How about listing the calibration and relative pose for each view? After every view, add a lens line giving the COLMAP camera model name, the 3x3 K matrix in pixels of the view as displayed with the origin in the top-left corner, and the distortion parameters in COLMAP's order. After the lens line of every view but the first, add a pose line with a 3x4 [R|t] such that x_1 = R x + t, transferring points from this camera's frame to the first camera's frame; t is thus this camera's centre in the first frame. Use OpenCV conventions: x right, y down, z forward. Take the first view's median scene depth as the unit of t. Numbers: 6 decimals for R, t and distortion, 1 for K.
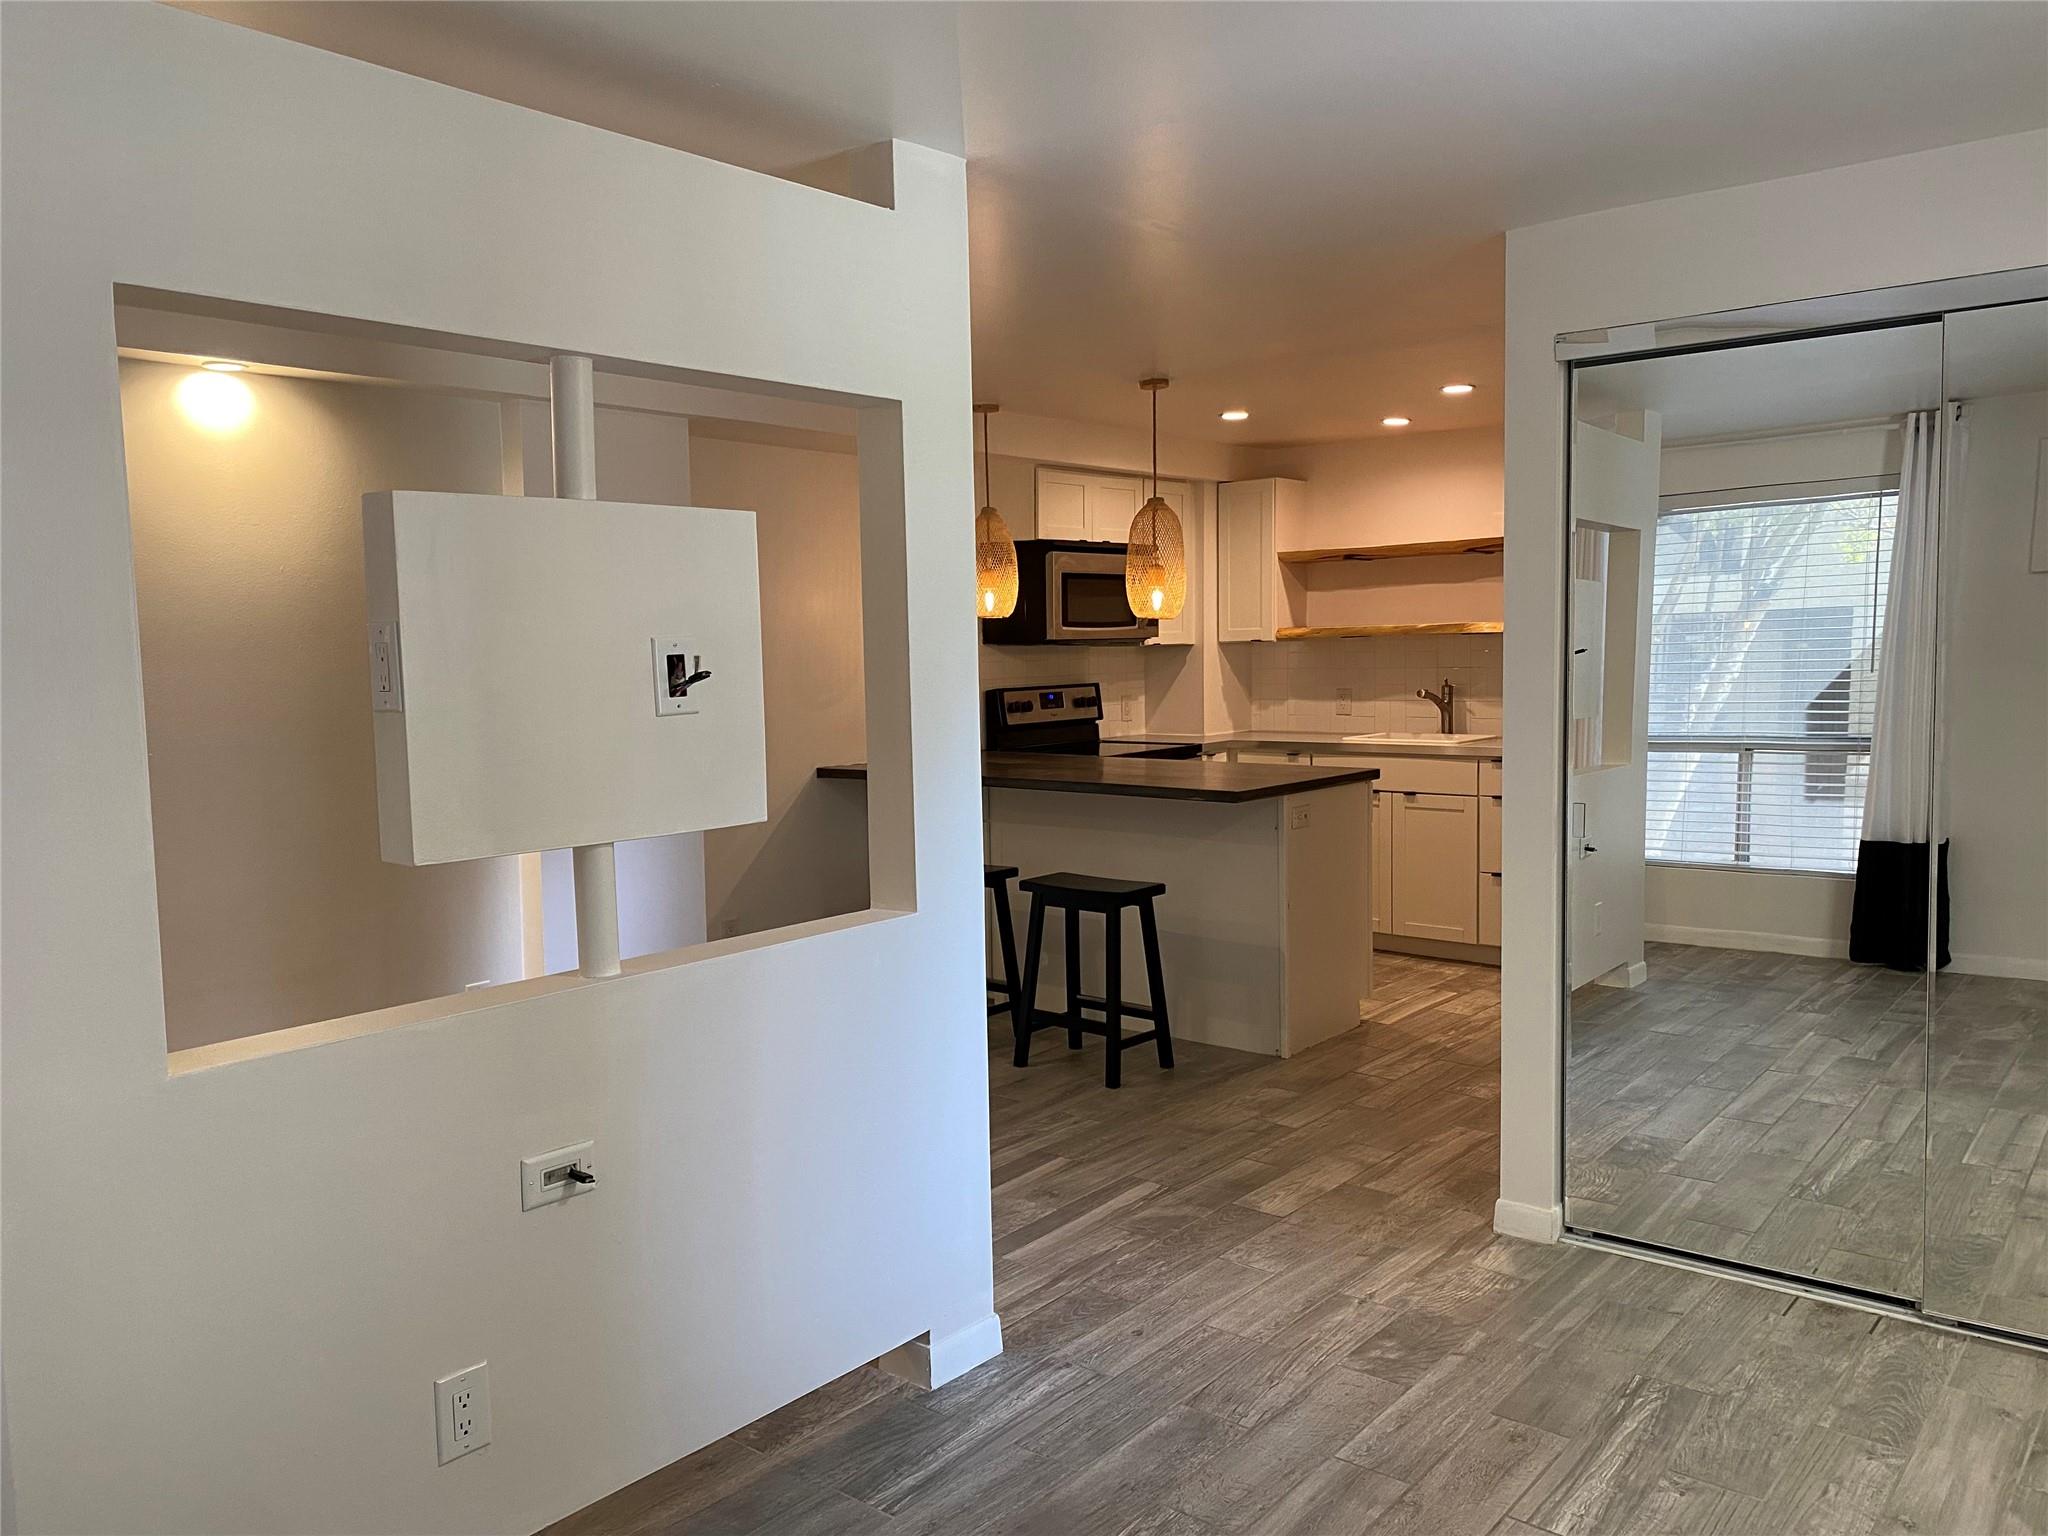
lens RADIAL K [[1531.8, 0, 1025.4], [0, 1531.8, 780.6], [0, 0, 1]] dist [0.095508, -0.196338]
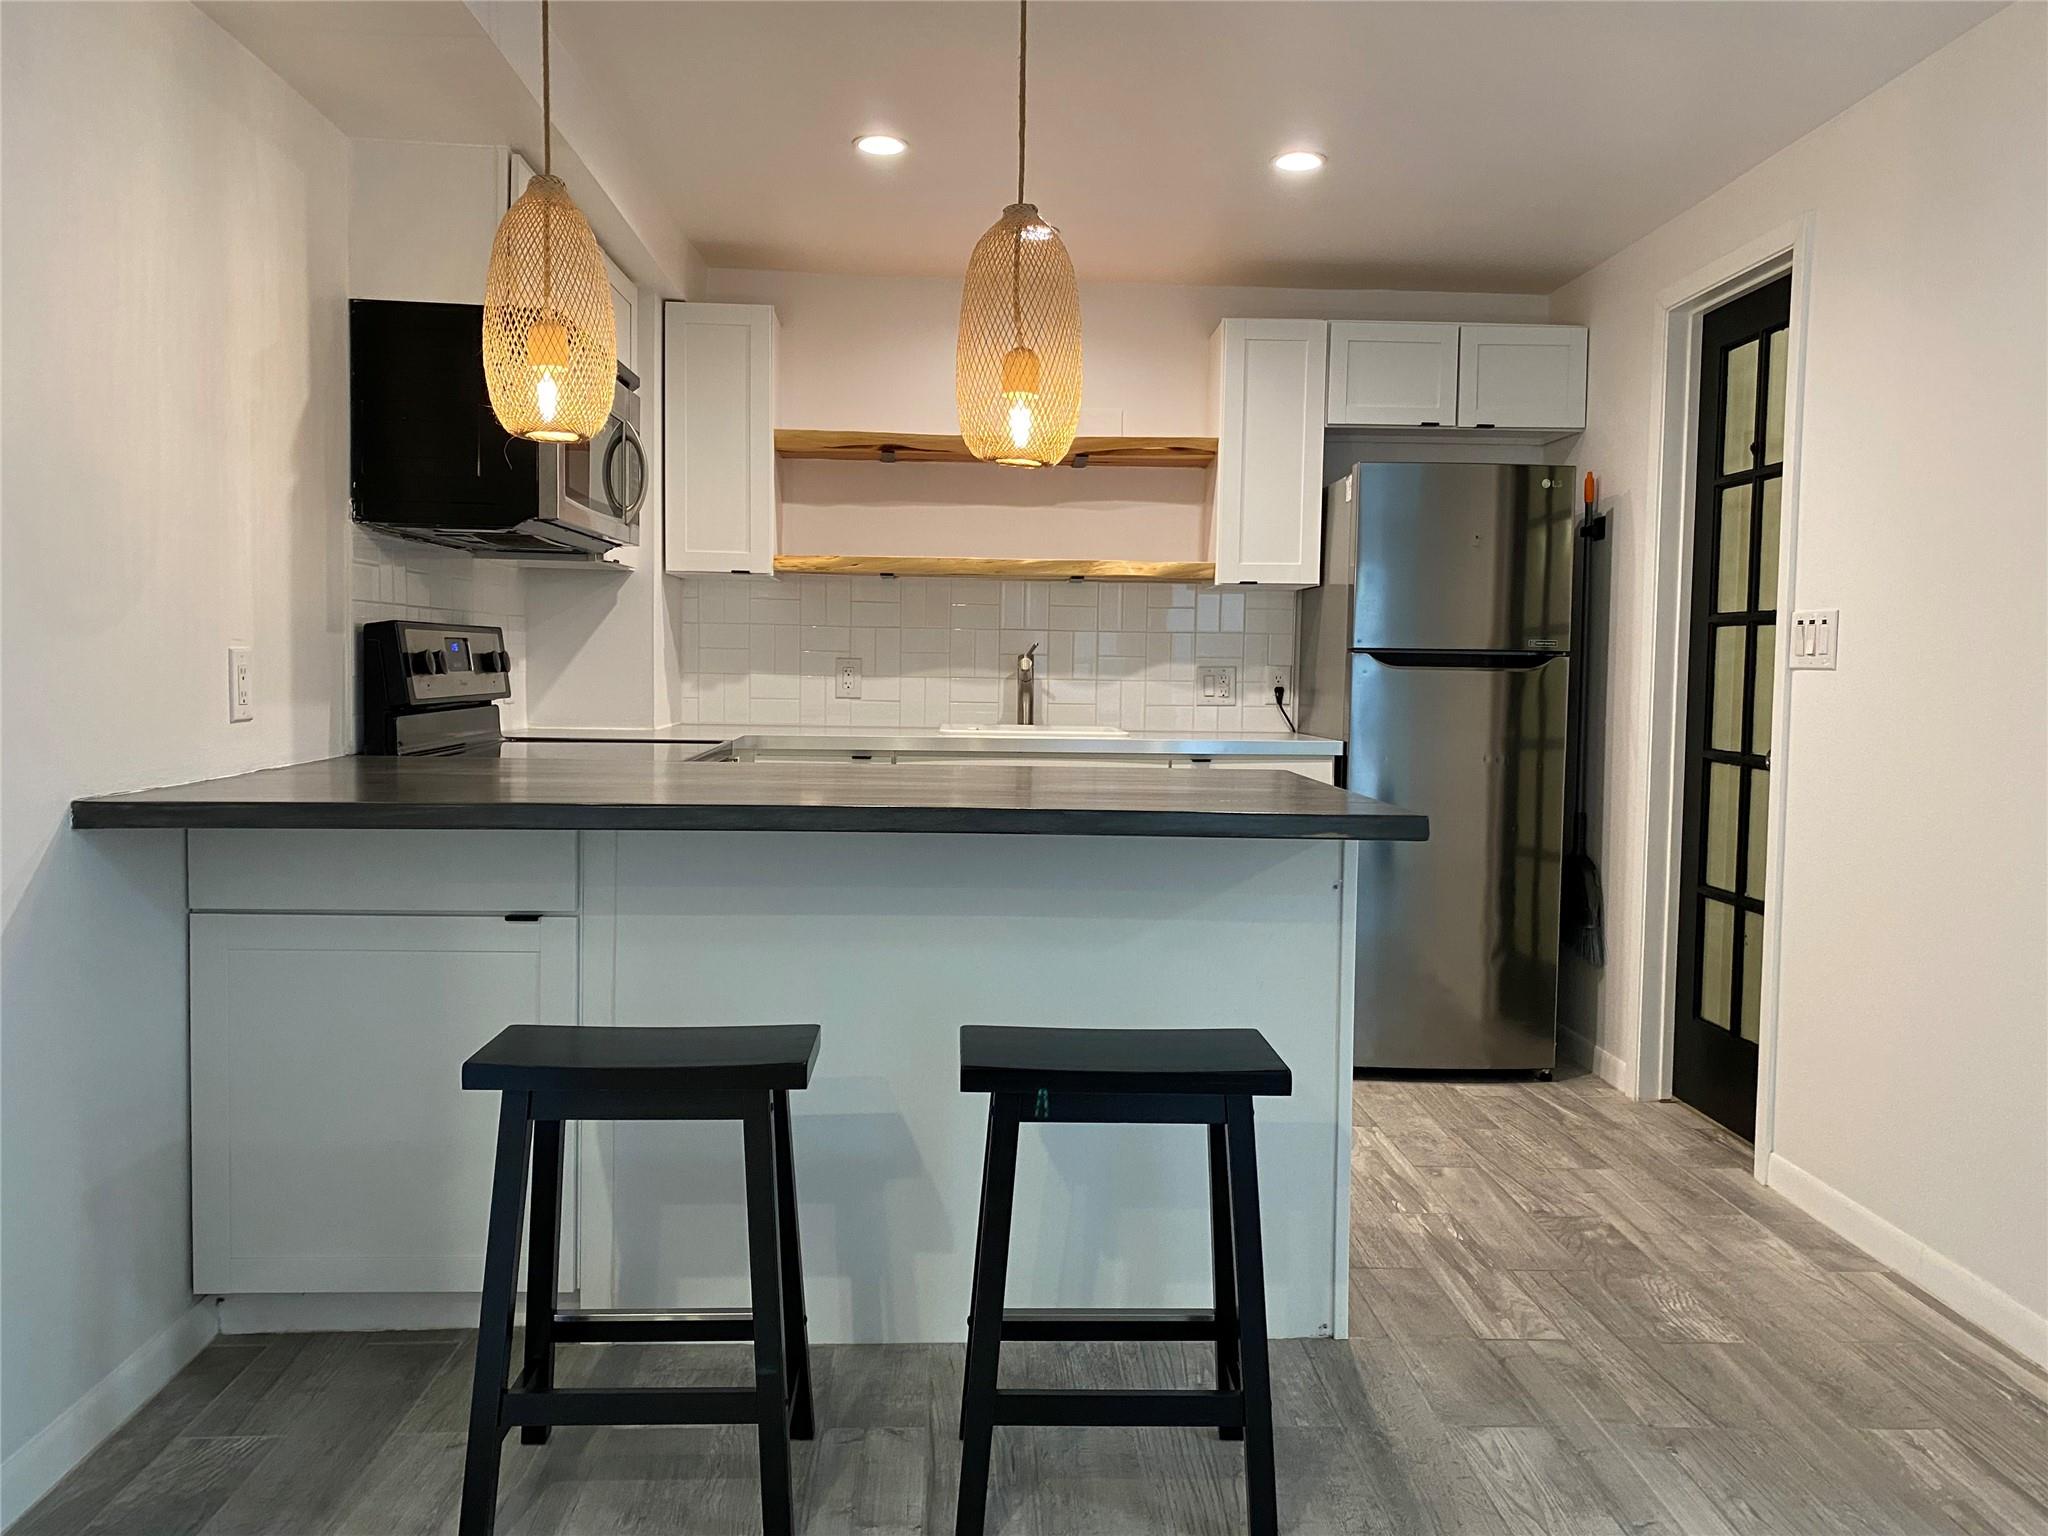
lens RADIAL K [[1553.1, 0, 1033.1], [0, 1553.1, 760.6], [0, 0, 1]] dist [0.019782, -0.010157]
pose [[0.736741, -0.013348, 0.676043, -0.209108], [0.032779, 0.999335, -0.015991, -0.004505], [-0.675380, 0.033941, 0.736688, 0.567718]]
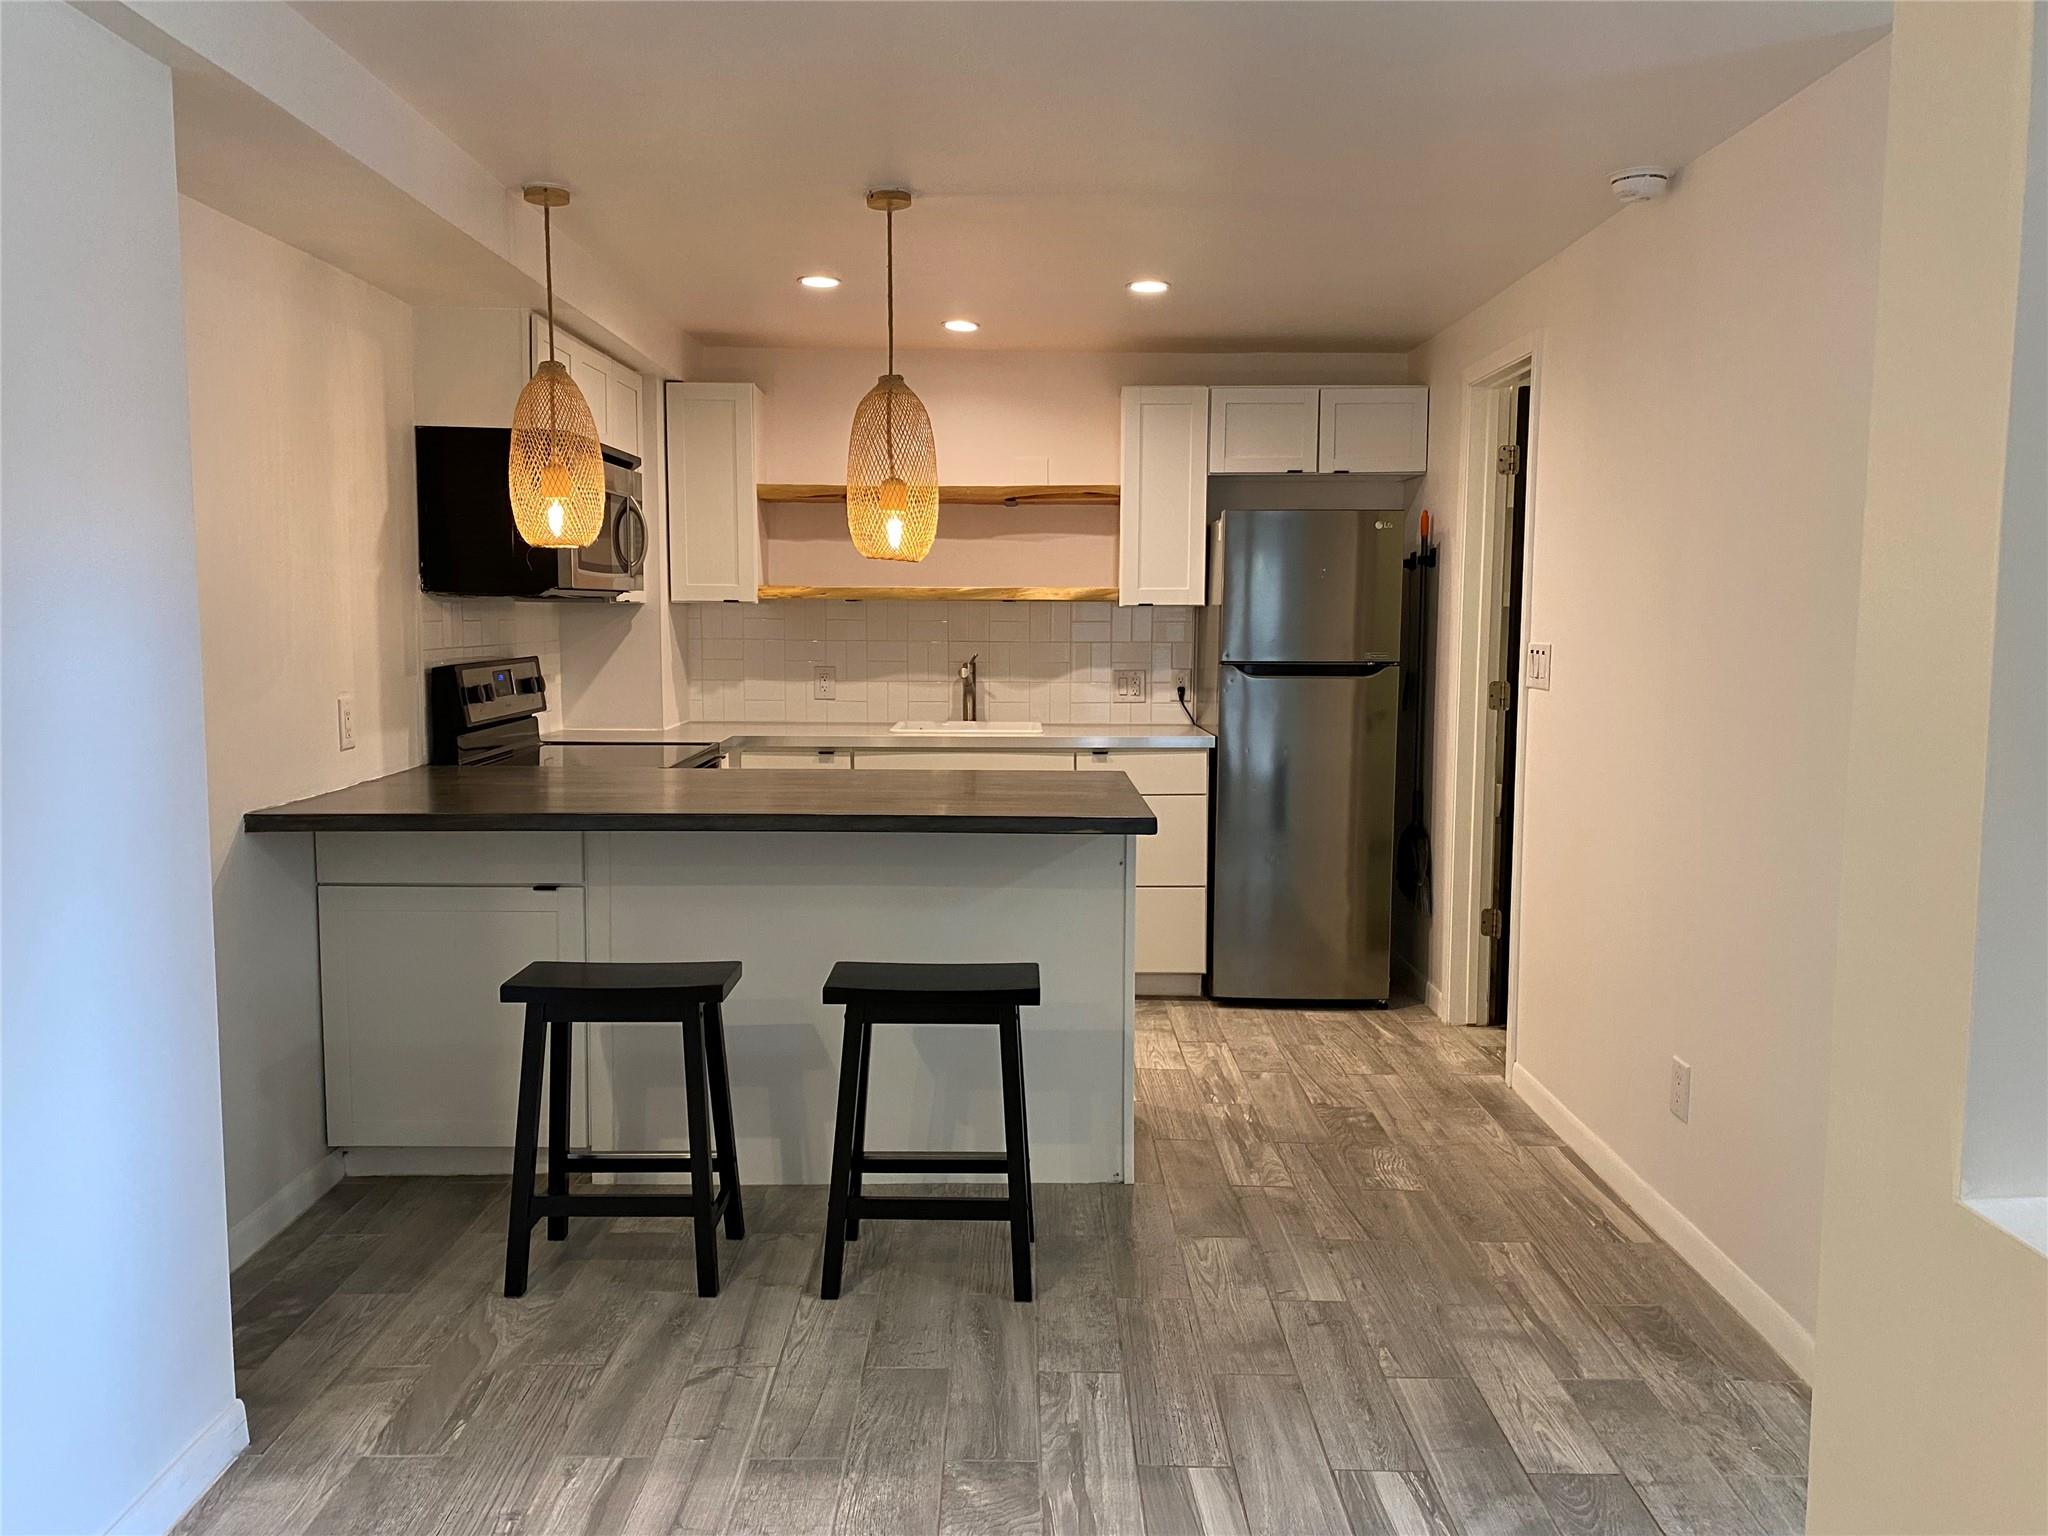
lens RADIAL K [[1531.8, 0, 1025.4], [0, 1531.8, 780.6], [0, 0, 1]] dist [0.095508, -0.196338]
pose [[0.764822, -0.048669, 0.642401, -0.264645], [0.039009, 0.998811, 0.029228, -0.024267], [-0.643060, 0.002705, 0.765811, 0.401554]]
